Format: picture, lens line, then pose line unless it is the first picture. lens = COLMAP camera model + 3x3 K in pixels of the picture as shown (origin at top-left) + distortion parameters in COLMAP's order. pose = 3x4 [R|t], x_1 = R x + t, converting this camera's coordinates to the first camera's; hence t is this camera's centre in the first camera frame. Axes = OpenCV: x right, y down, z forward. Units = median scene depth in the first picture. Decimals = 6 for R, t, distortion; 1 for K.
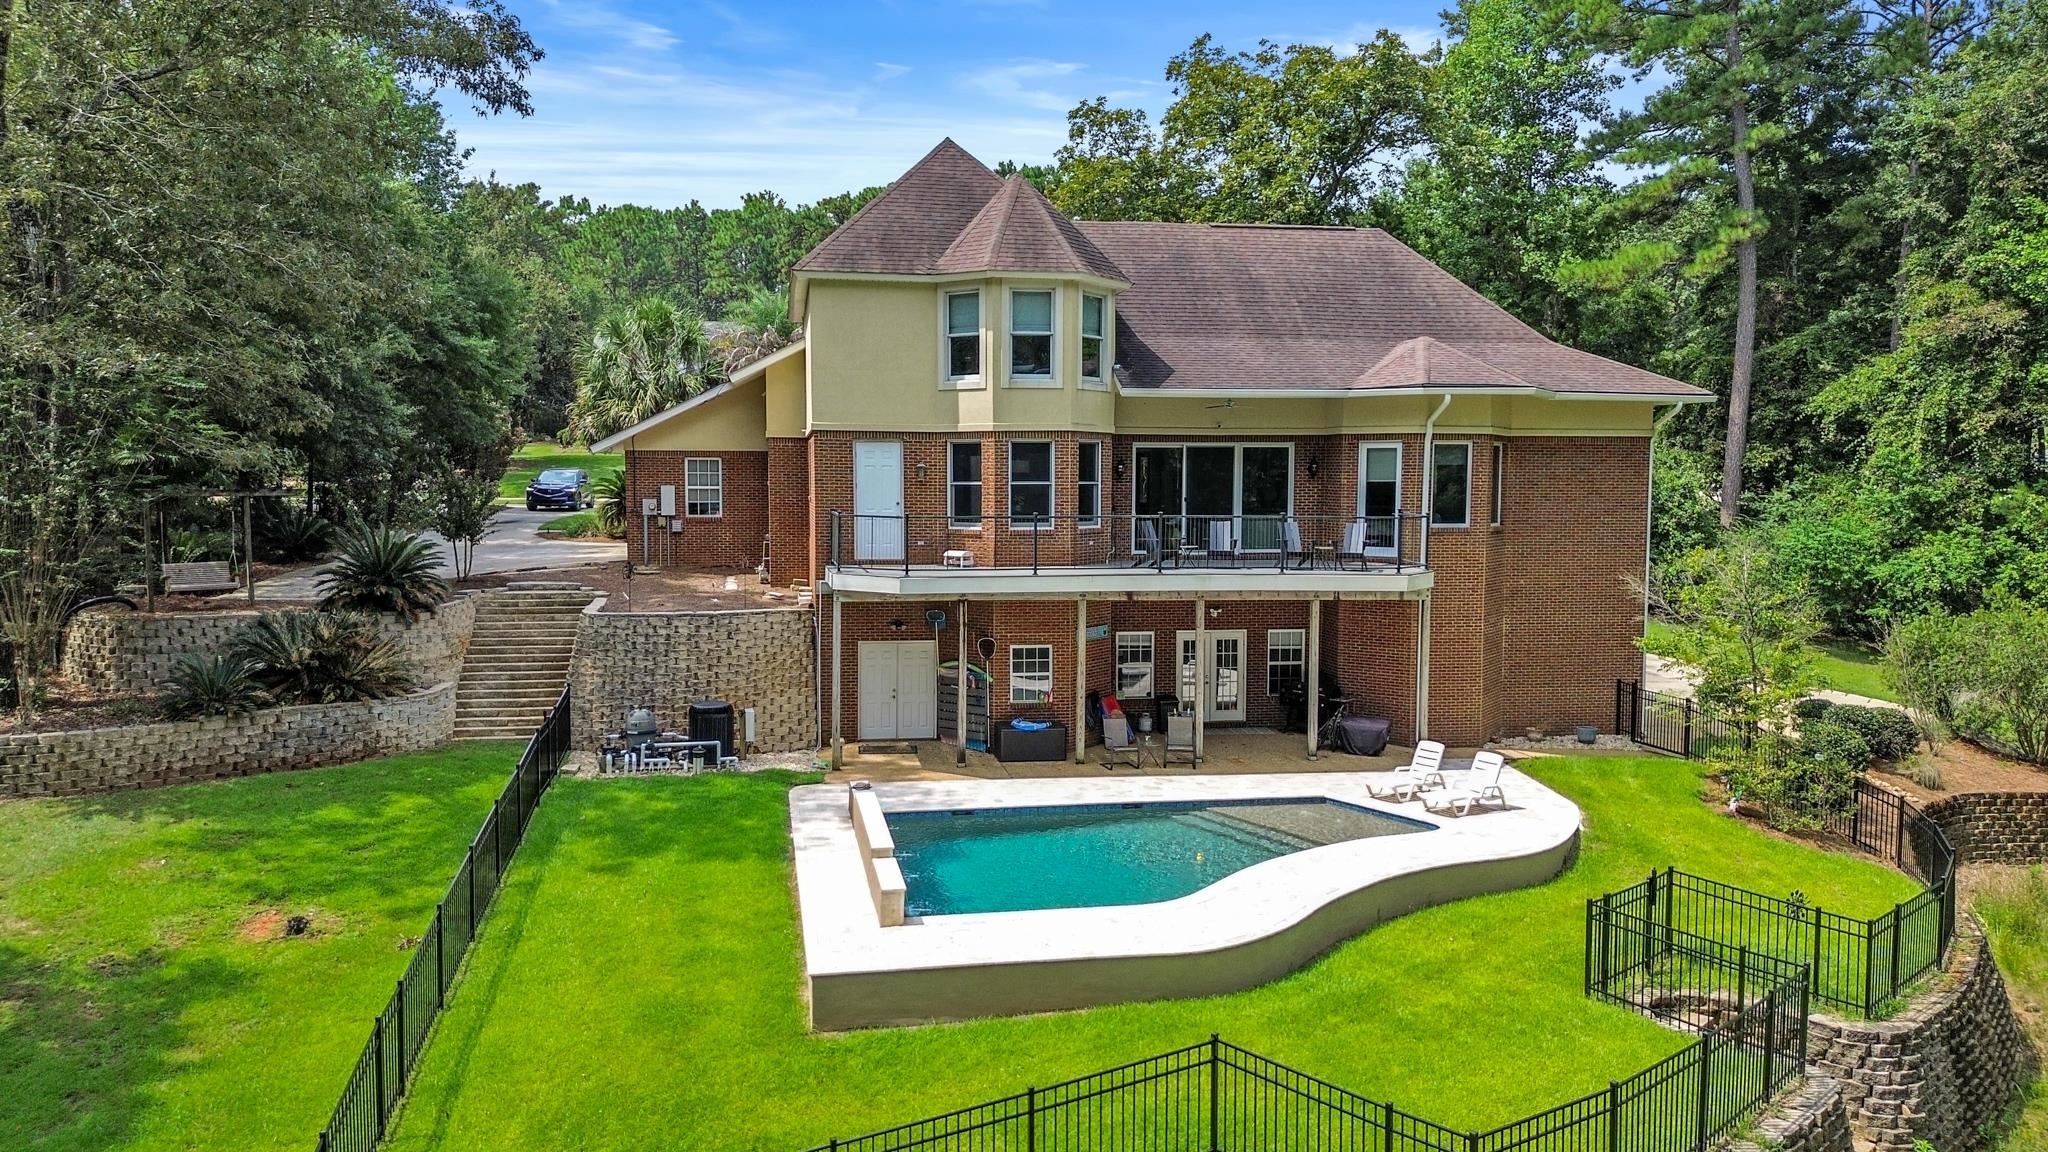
lens RADIAL K [[1442.1, 0, 1024.0], [0, 1442.1, 576.0], [0, 0, 1]] dist [0.059705, -0.080296]
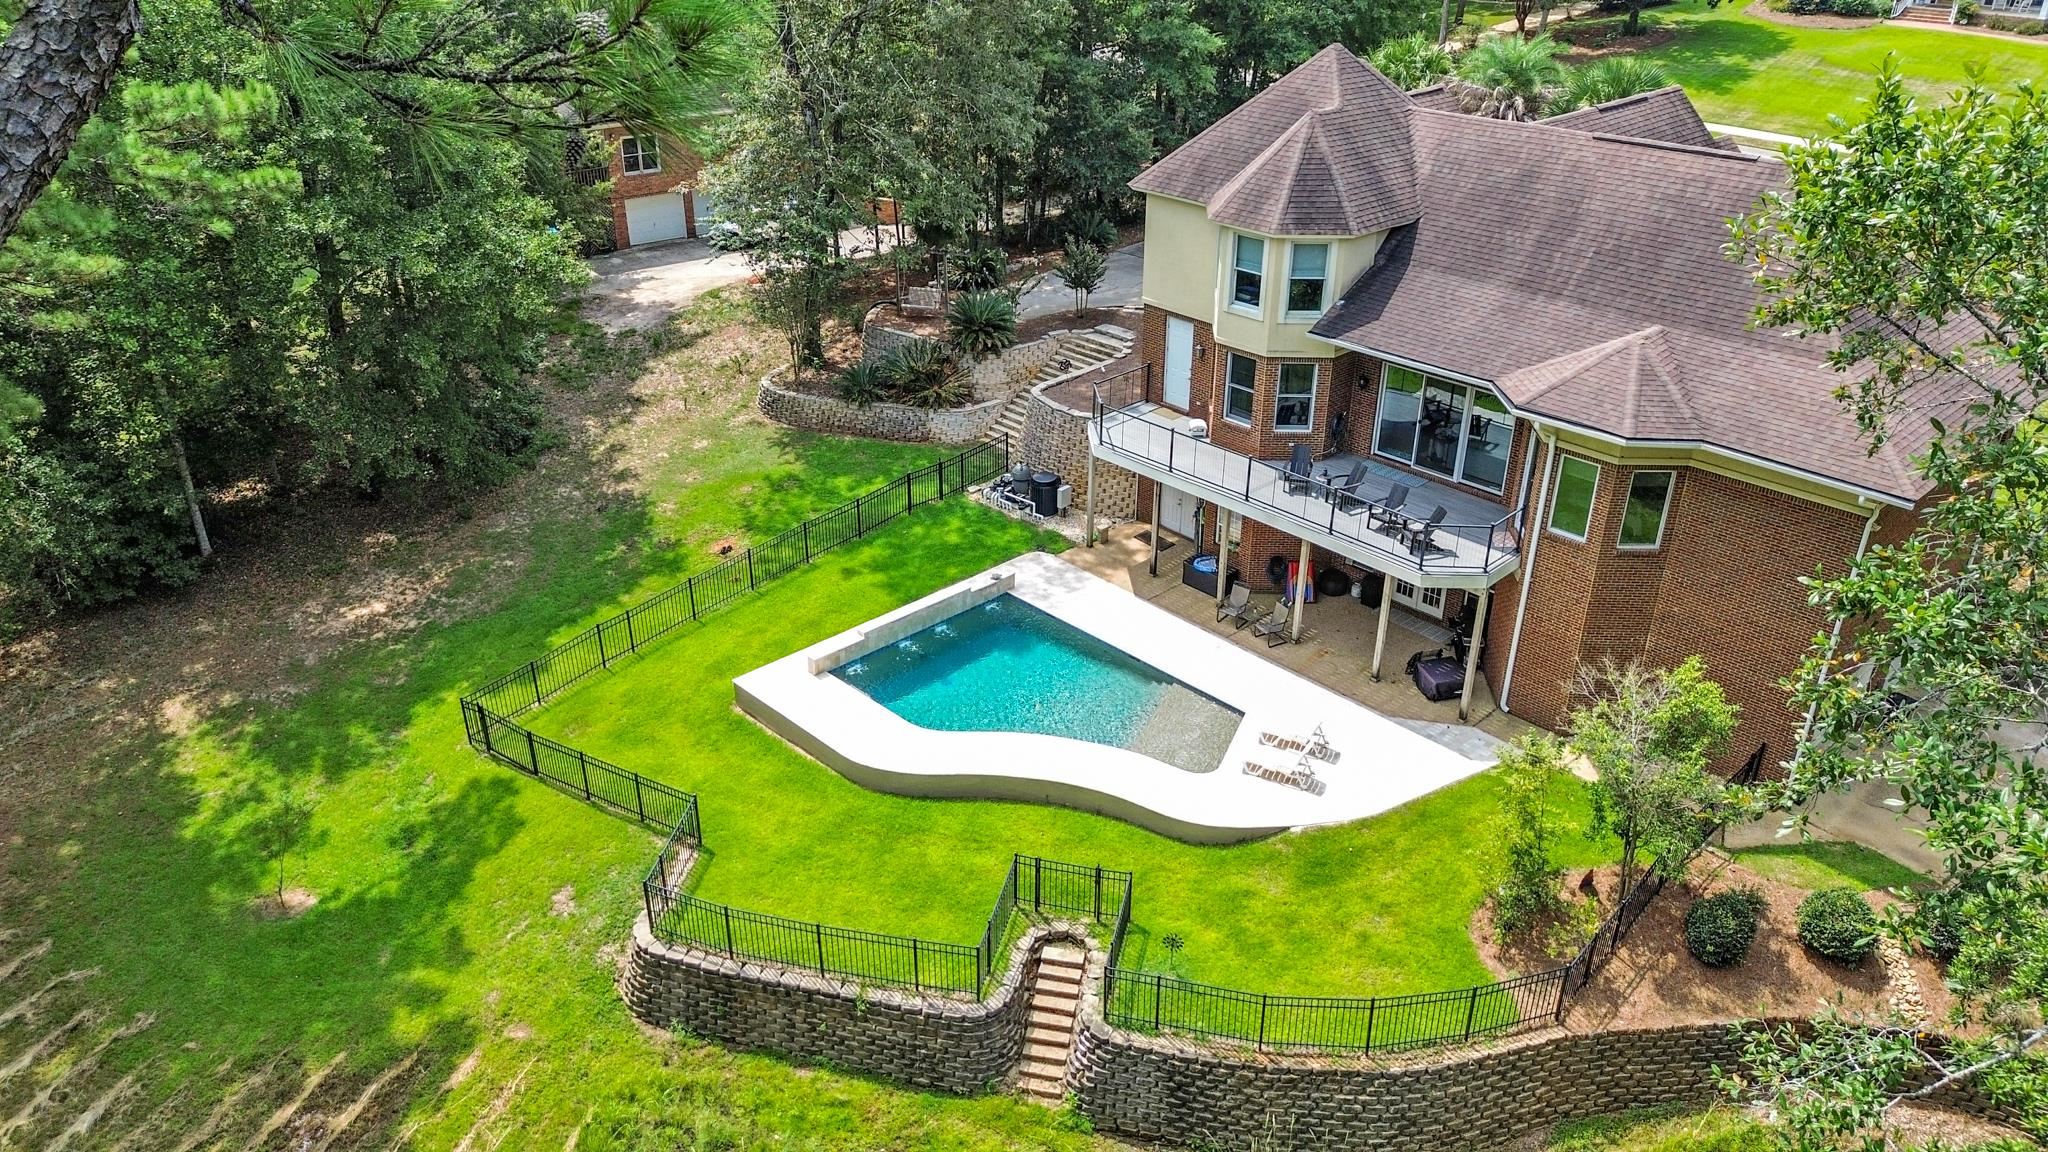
lens RADIAL K [[1442.1, 0, 1024.0], [0, 1442.1, 576.0], [0, 0, 1]] dist [0.059705, -0.080296]
pose [[0.543629, 0.387335, -0.744606, 0.878263], [-0.054903, 0.901659, 0.428947, -0.434815], [0.837528, -0.192307, 0.511435, 0.165651]]
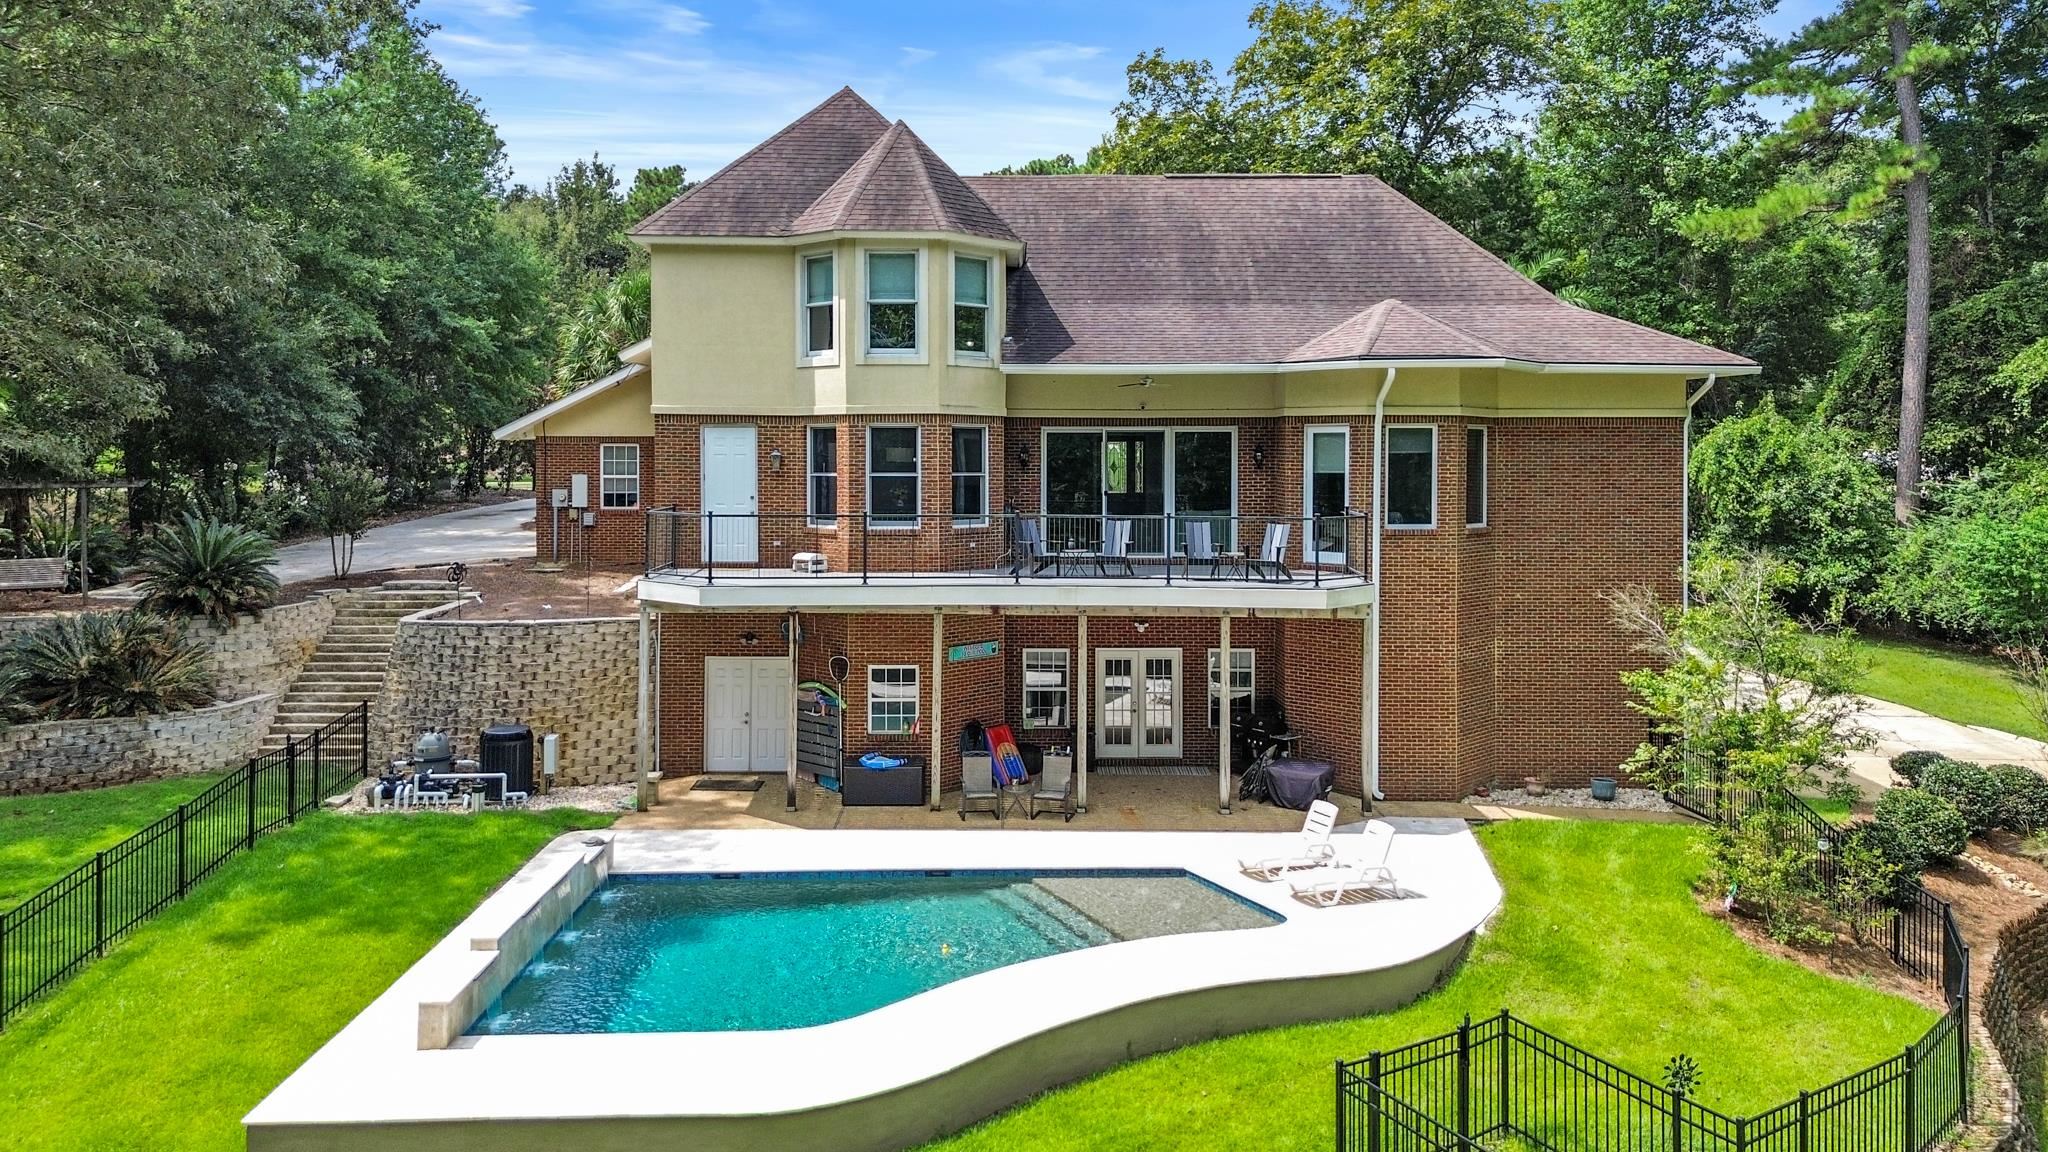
lens RADIAL K [[1485.7, 0, 1040.3], [0, 1485.7, 464.6], [0, 0, 1]] dist [0.046750, -0.052556]
pose [[0.988543, 0.000041, -0.150937, 0.220089], [-0.009293, 0.998120, -0.060587, -0.017441], [0.150651, 0.061296, 0.986685, 0.139091]]
